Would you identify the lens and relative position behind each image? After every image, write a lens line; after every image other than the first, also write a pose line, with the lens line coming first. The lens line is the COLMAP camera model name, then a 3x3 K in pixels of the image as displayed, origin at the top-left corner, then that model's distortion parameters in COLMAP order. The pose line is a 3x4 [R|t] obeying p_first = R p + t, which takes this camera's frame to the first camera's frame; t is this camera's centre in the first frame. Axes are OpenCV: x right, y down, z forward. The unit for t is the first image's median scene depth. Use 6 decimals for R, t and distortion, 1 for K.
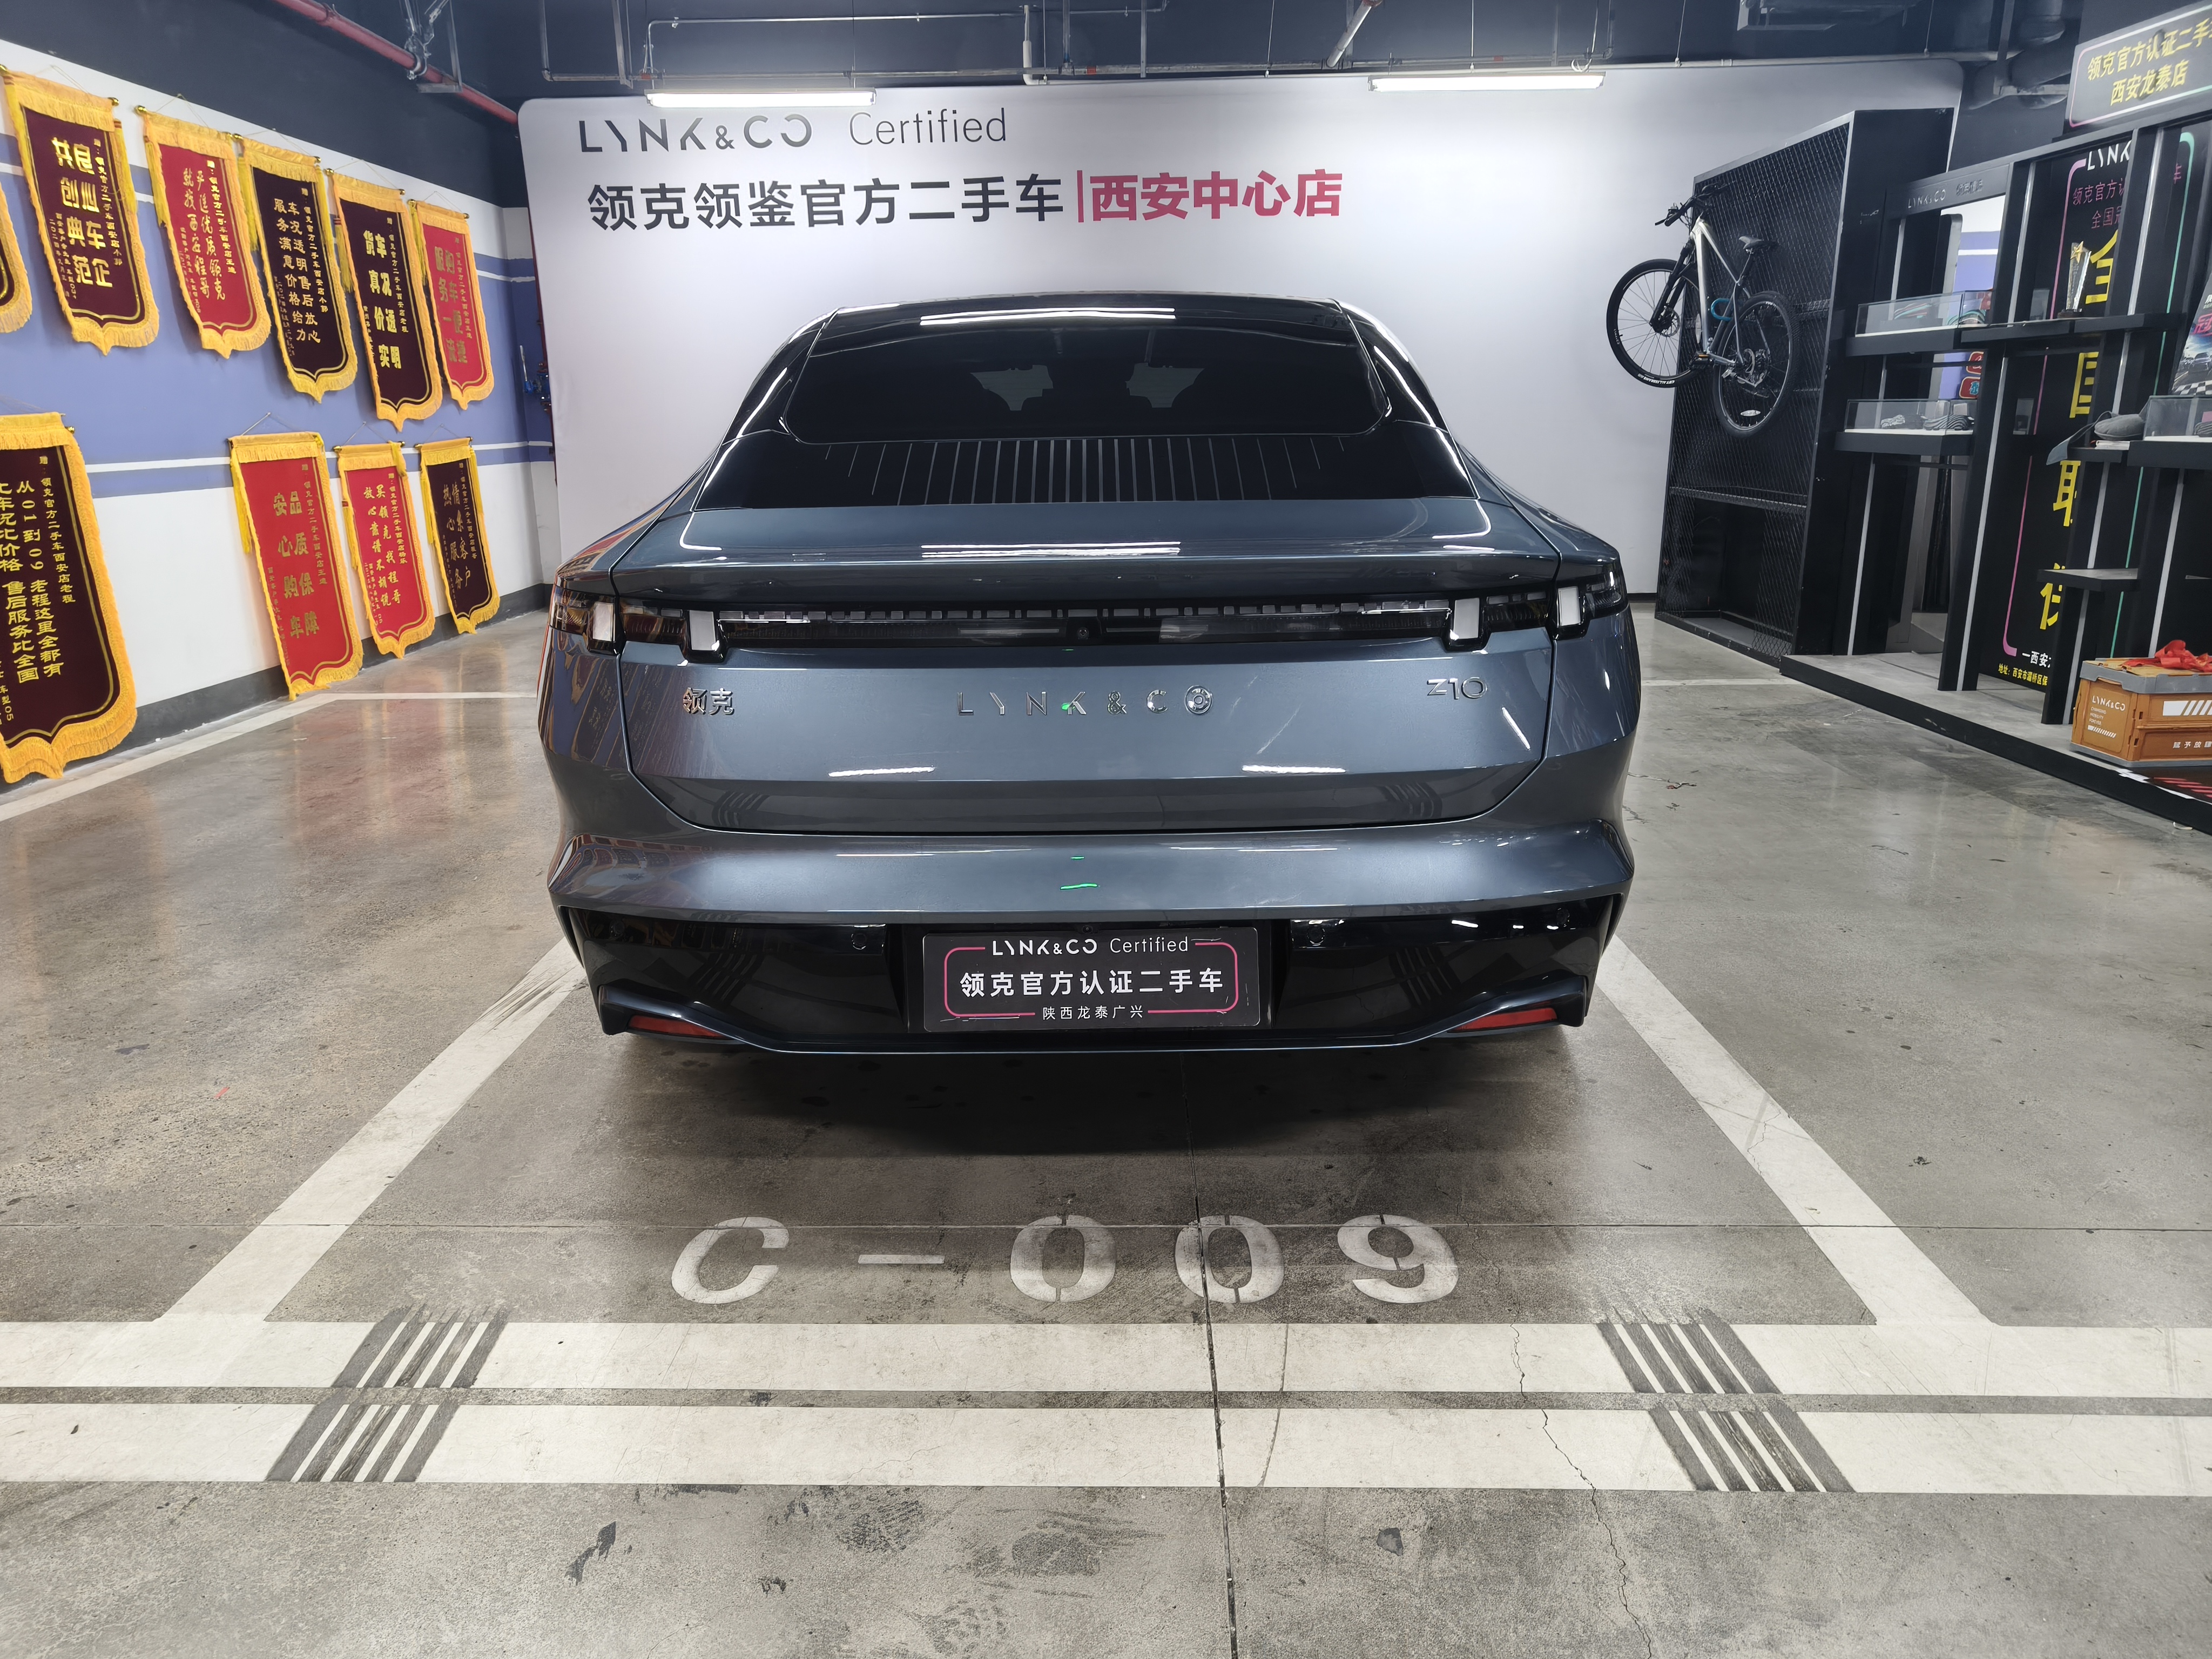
lens RADIAL K [[1505.2, 0, 1095.4], [0, 1505.2, 794.2], [0, 0, 1]] dist [0.019521, -0.008673]
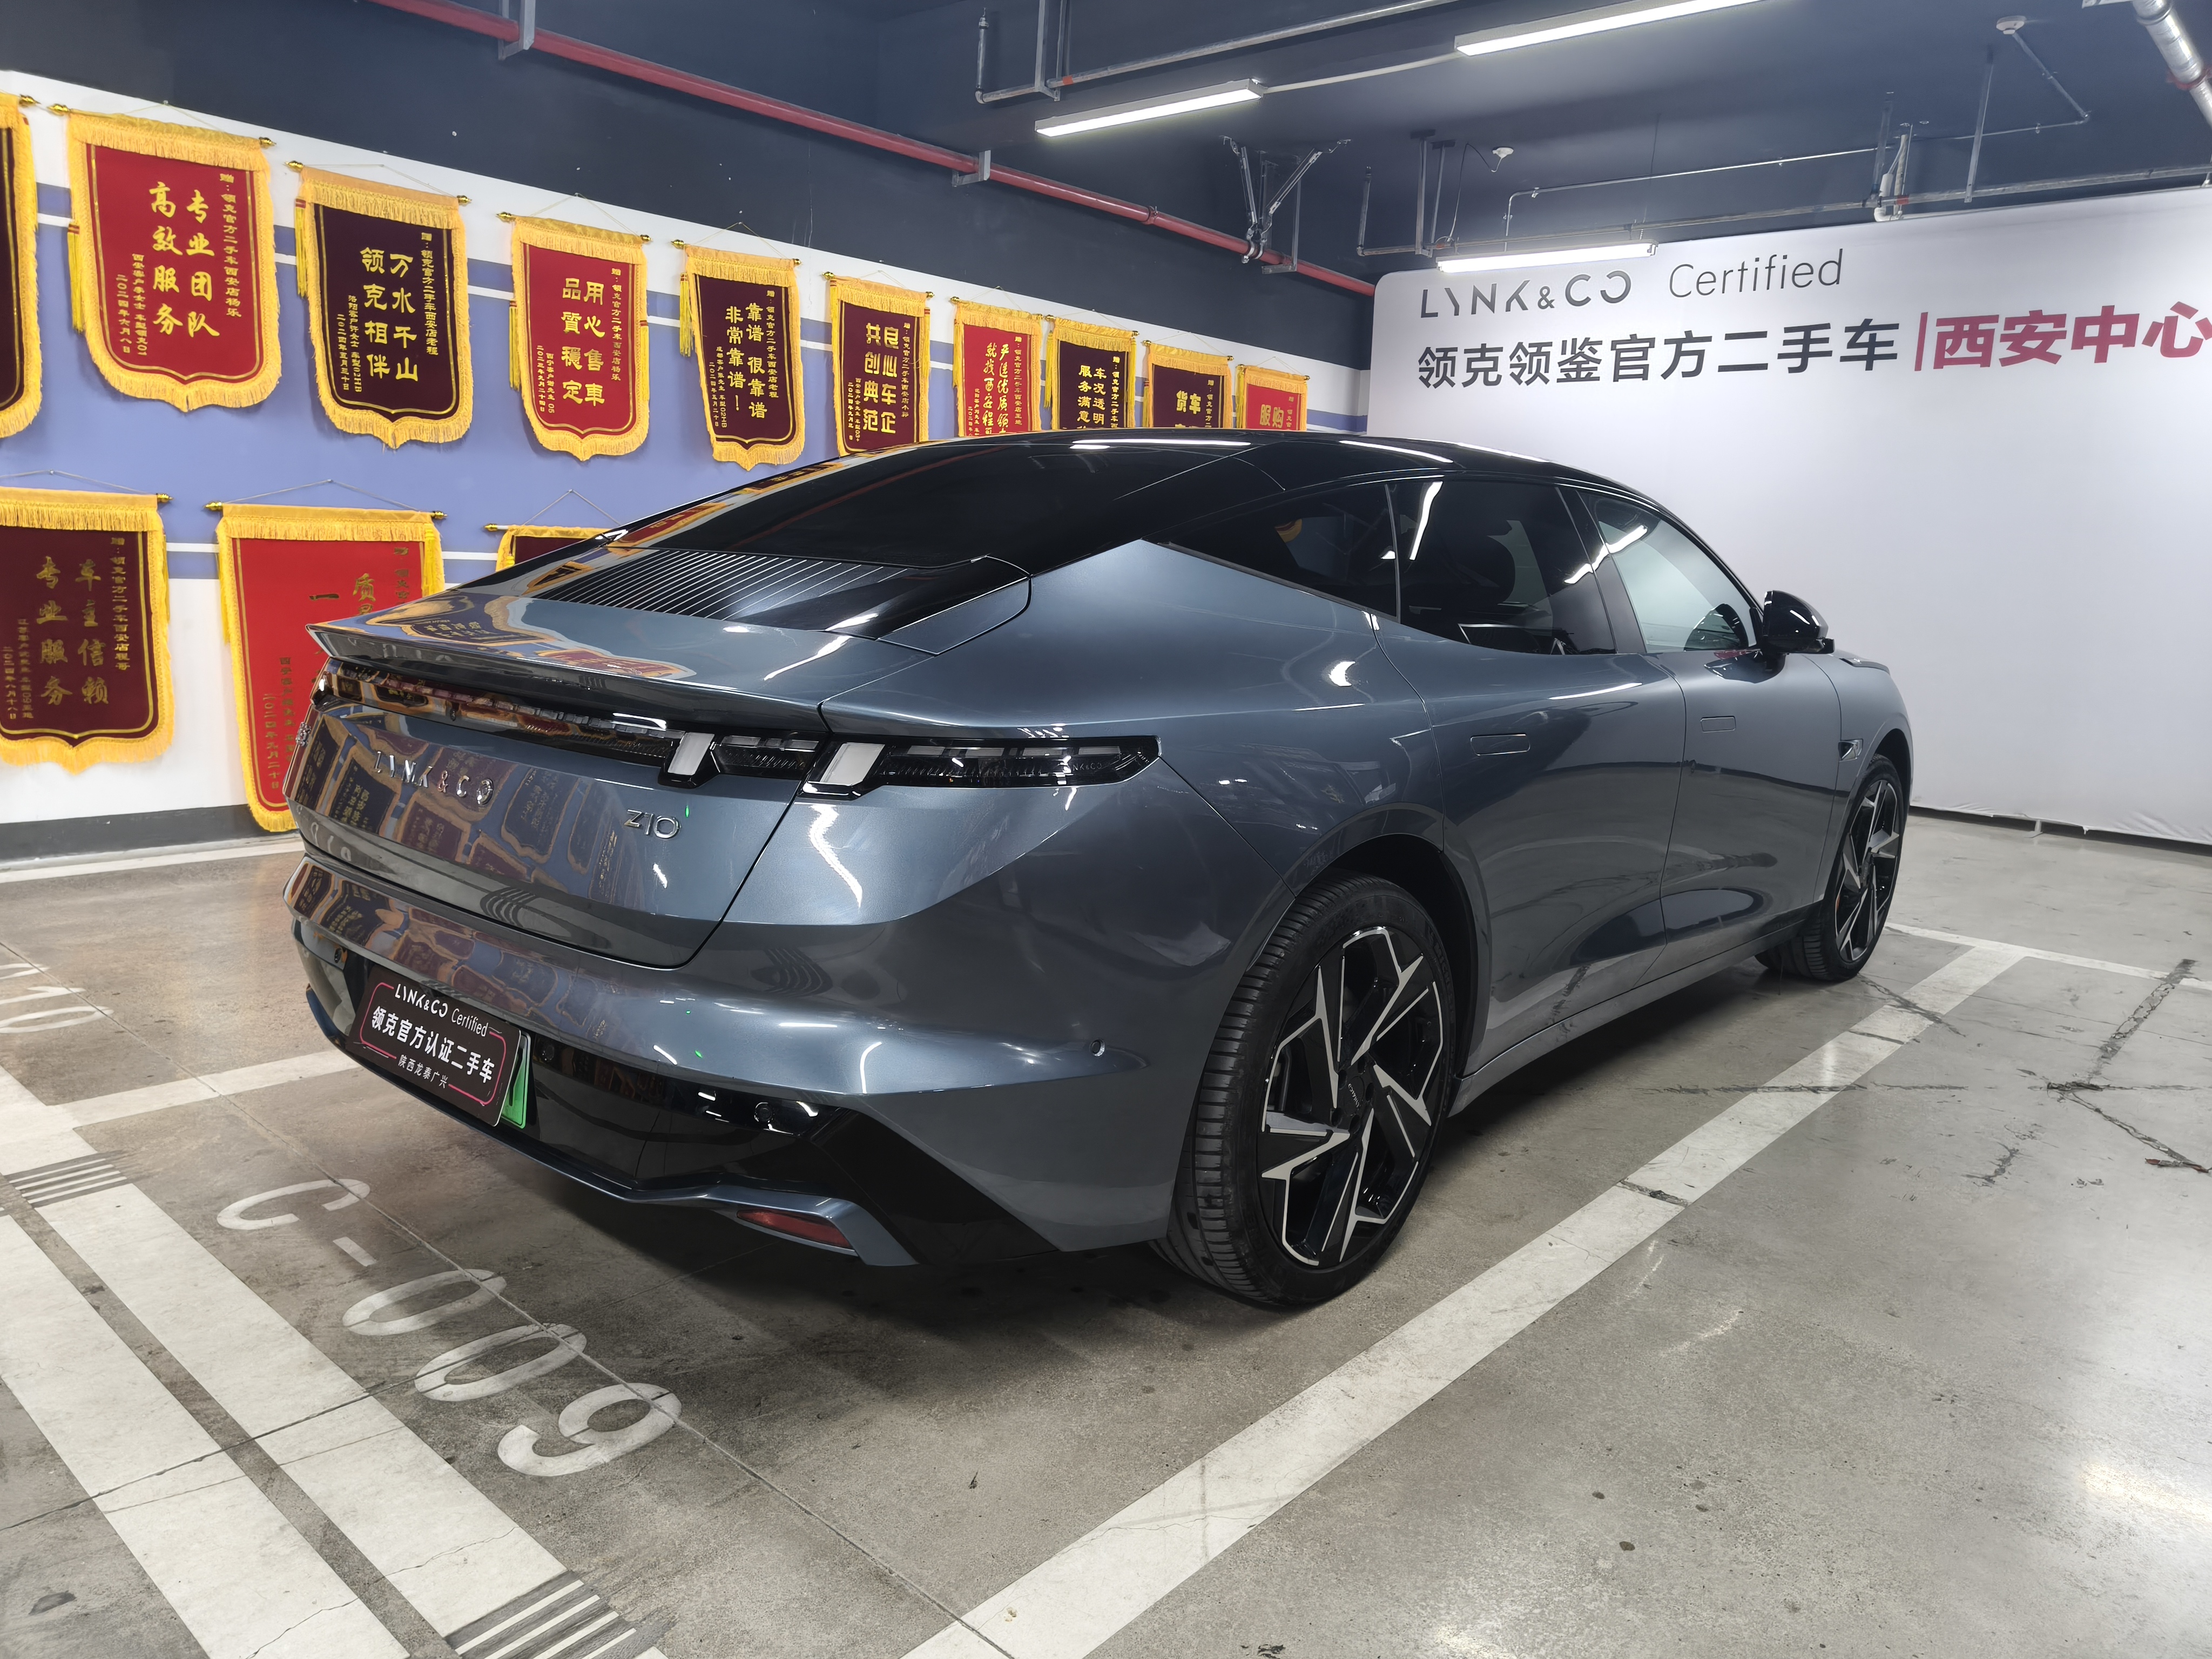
lens RADIAL K [[1505.2, 0, 1147.7], [0, 1505.2, 796.1], [0, 0, 1]] dist [0.019521, -0.008673]
pose [[0.775945, 0.153930, -0.611731, 0.332710], [-0.213107, 0.976721, -0.024541, -0.041282], [0.593713, 0.149407, 0.790685, 0.141720]]
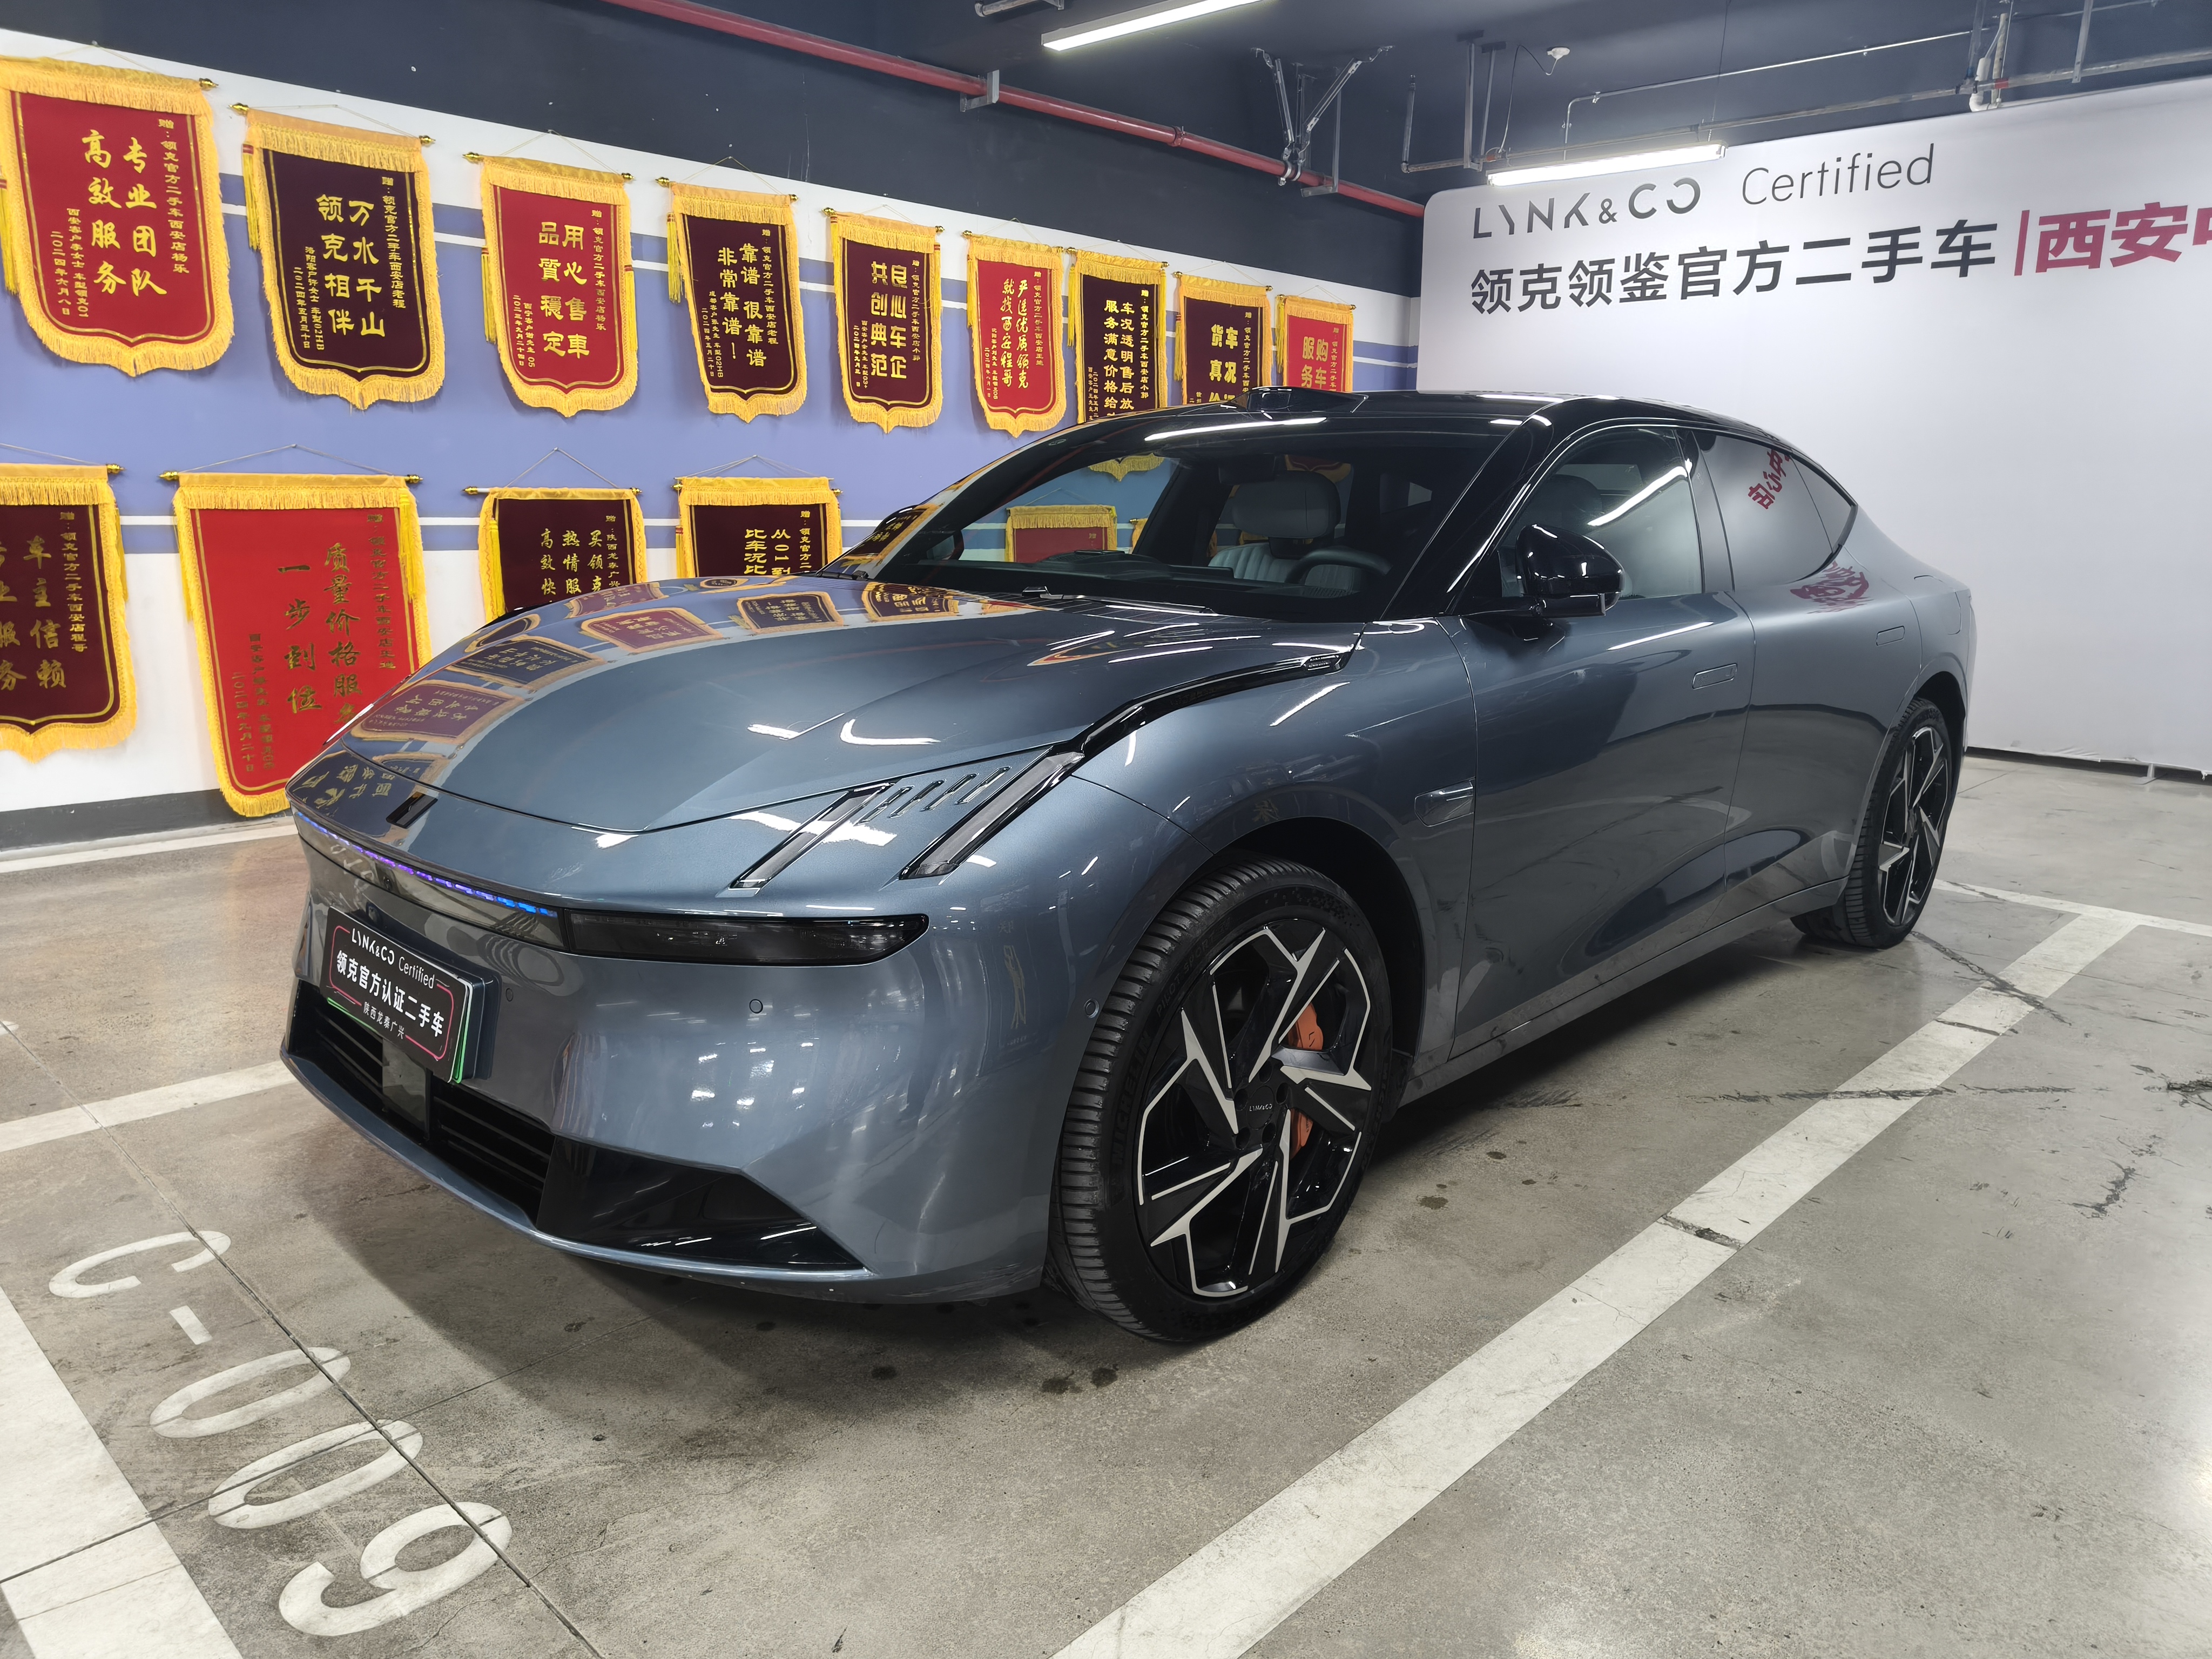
lens RADIAL K [[1505.2, 0, 1144.0], [0, 1505.2, 802.3], [0, 0, 1]] dist [0.019521, -0.008673]
pose [[0.746504, 0.165235, -0.644538, 0.317437], [-0.196113, 0.980283, 0.024170, -0.059596], [0.635823, 0.108359, 0.764190, 0.207805]]
